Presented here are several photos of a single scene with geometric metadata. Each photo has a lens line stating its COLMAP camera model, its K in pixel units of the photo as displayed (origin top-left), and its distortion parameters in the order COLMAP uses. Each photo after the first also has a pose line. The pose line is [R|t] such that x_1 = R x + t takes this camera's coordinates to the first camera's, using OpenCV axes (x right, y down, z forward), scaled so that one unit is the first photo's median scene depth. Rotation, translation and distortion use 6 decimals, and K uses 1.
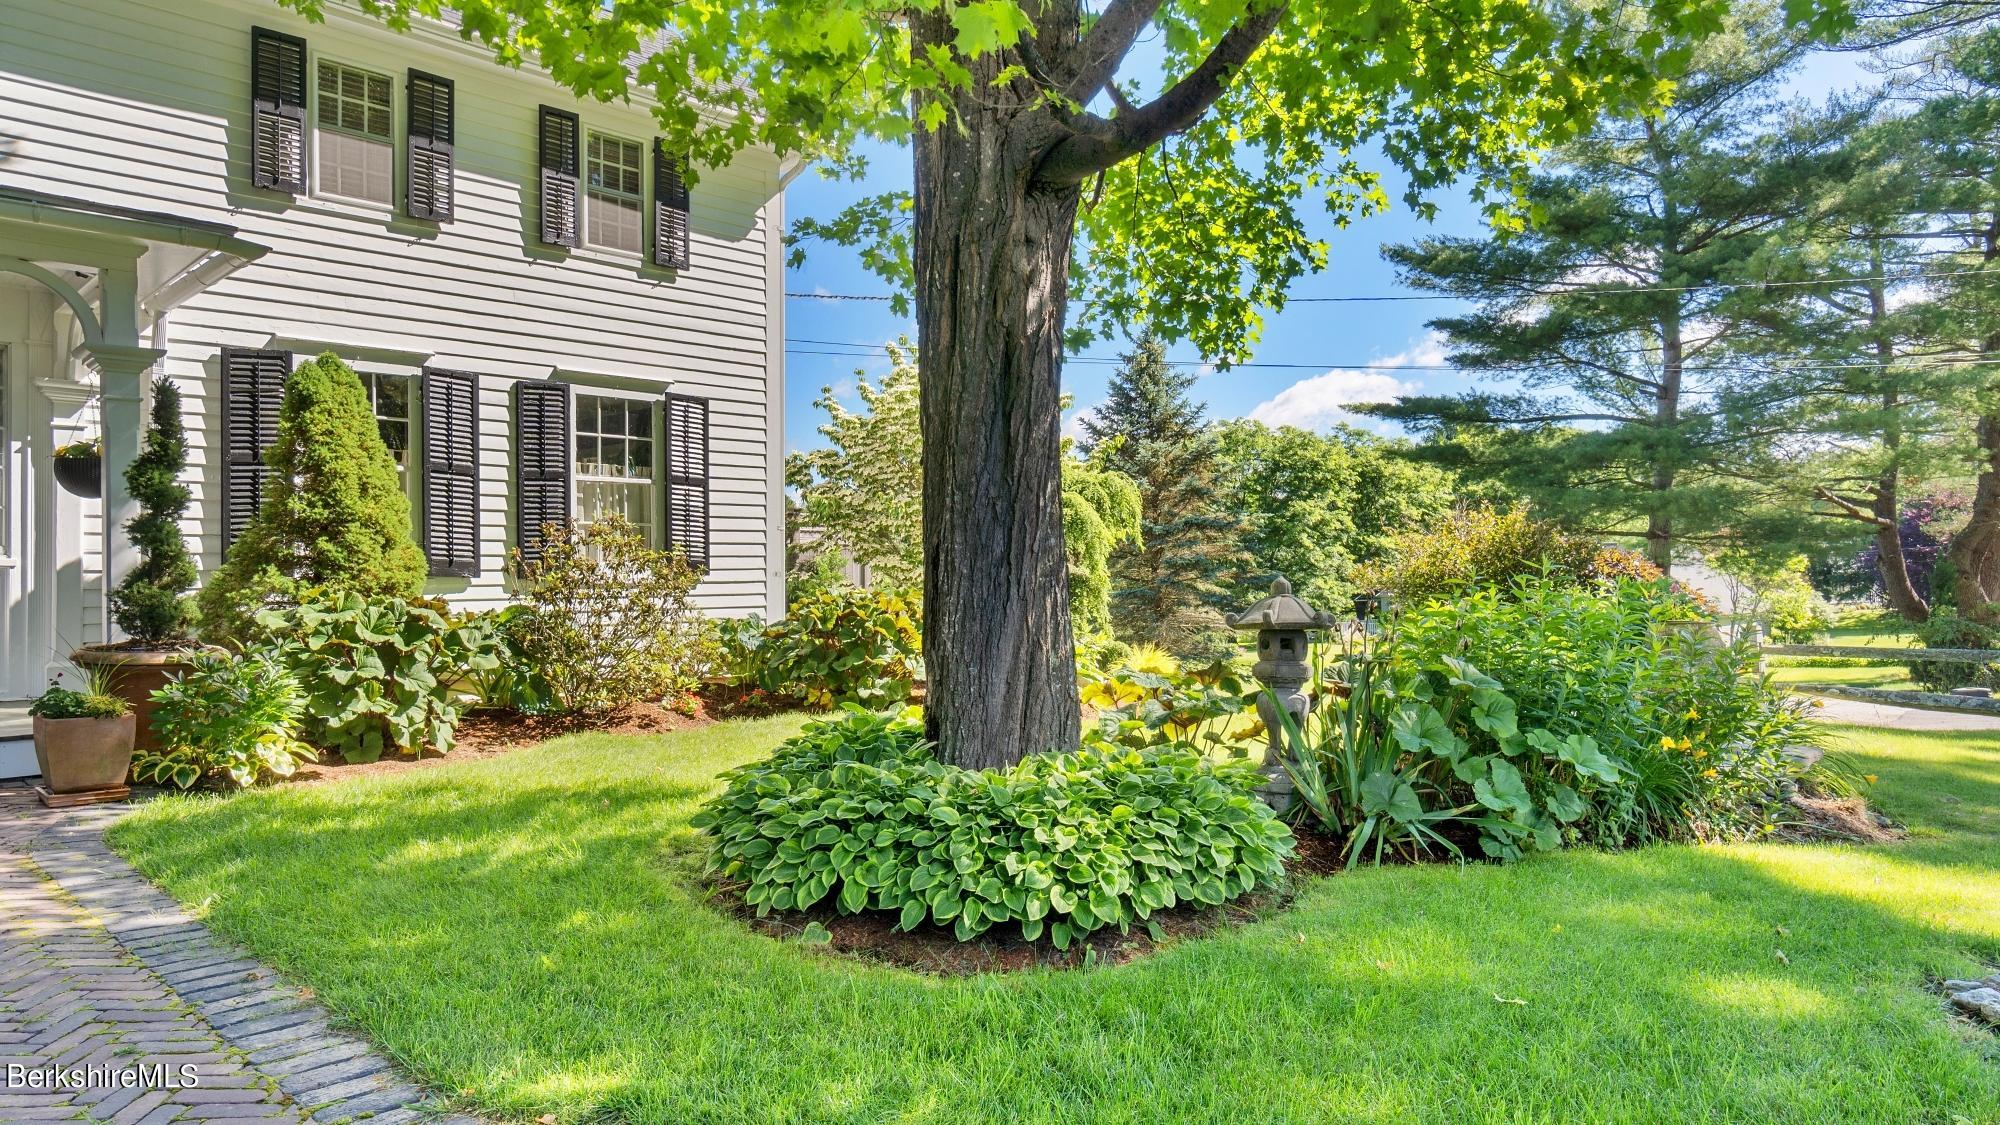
lens RADIAL K [[1203.7, 0, 973.4], [0, 1203.7, 563.8], [0, 0, 1]] dist [-0.006010, 0.003598]
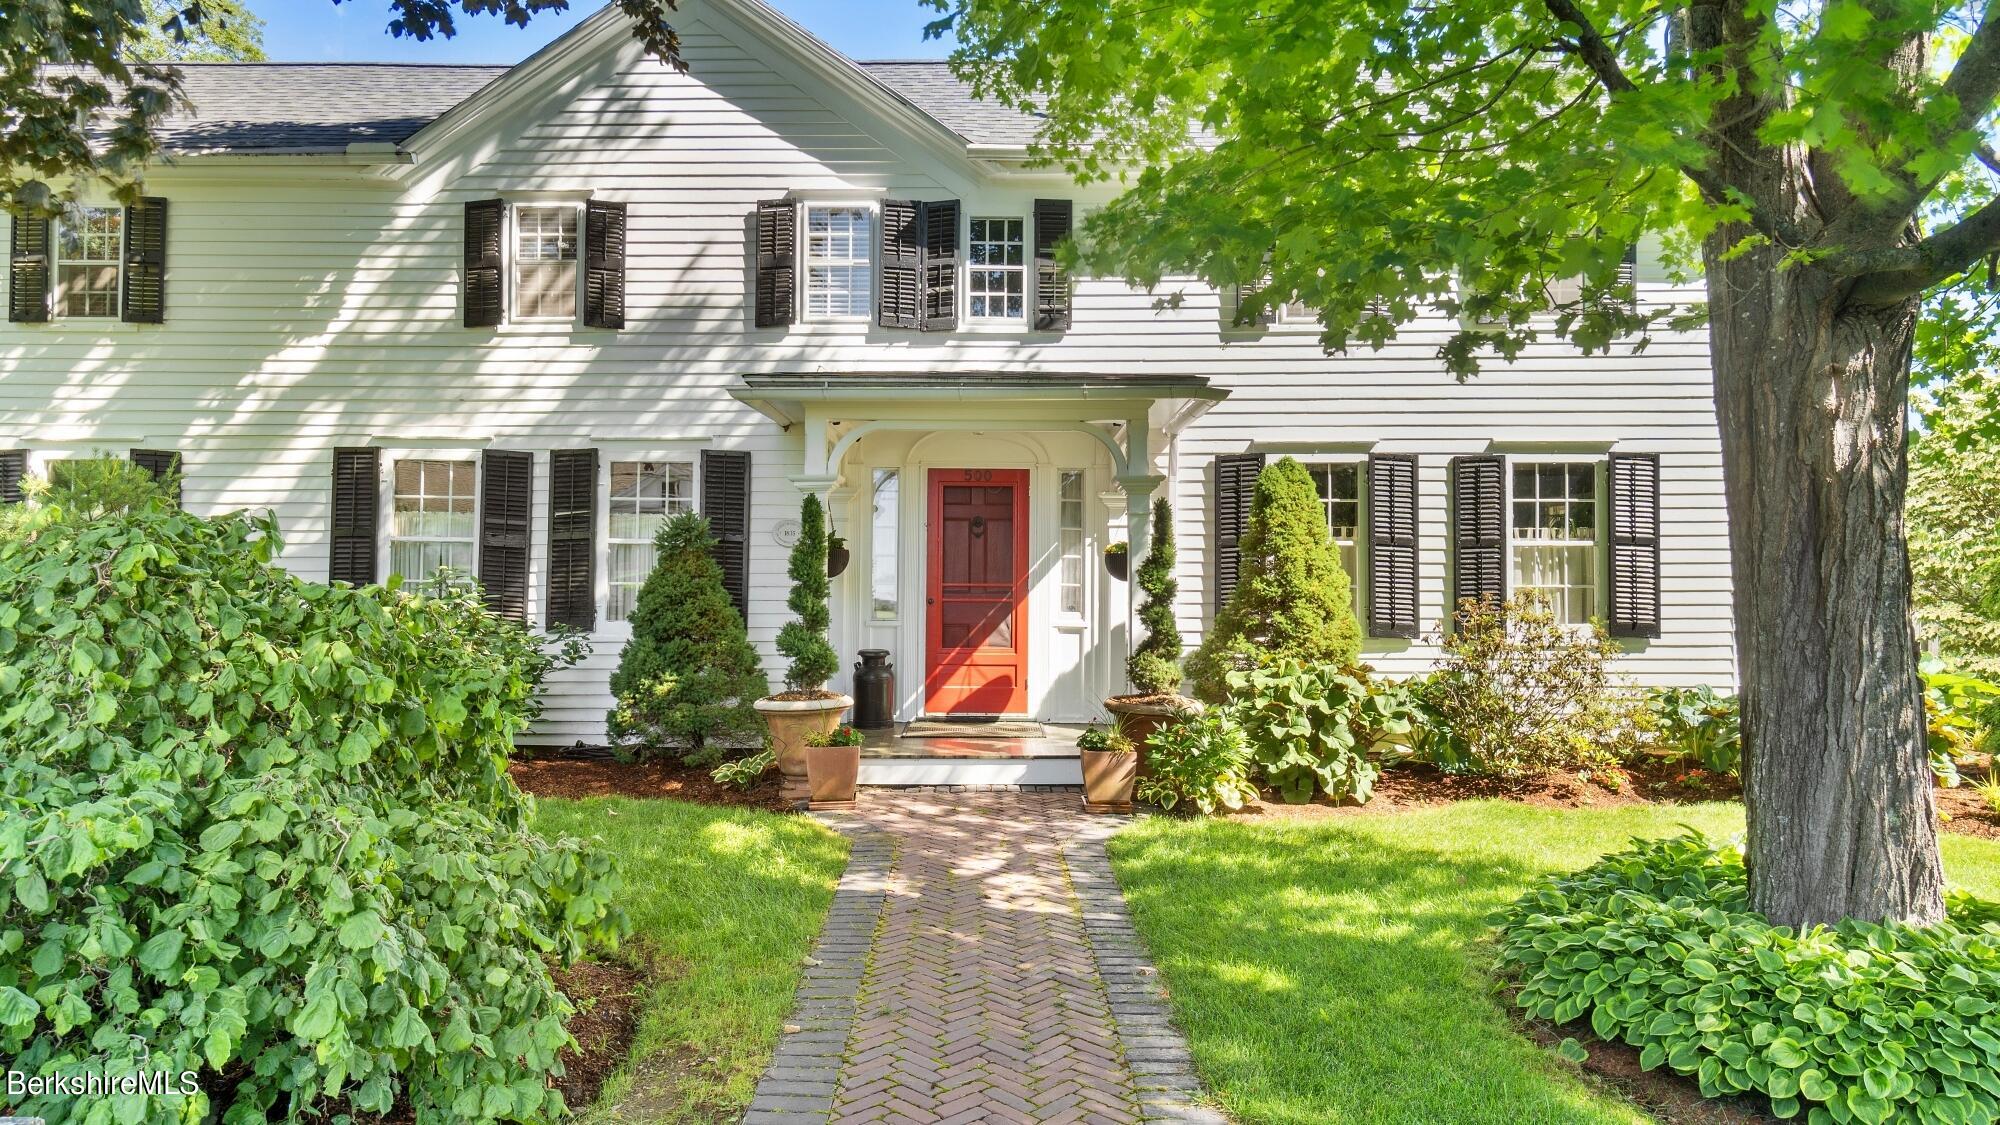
lens RADIAL K [[1203.7, 0, 1001.8], [0, 1203.7, 567.3], [0, 0, 1]] dist [-0.006010, 0.003598]
pose [[0.704451, -0.004995, -0.709735, 0.127330], [-0.001808, 0.999959, -0.008833, -0.053792], [0.709750, 0.007505, 0.704413, -0.061405]]
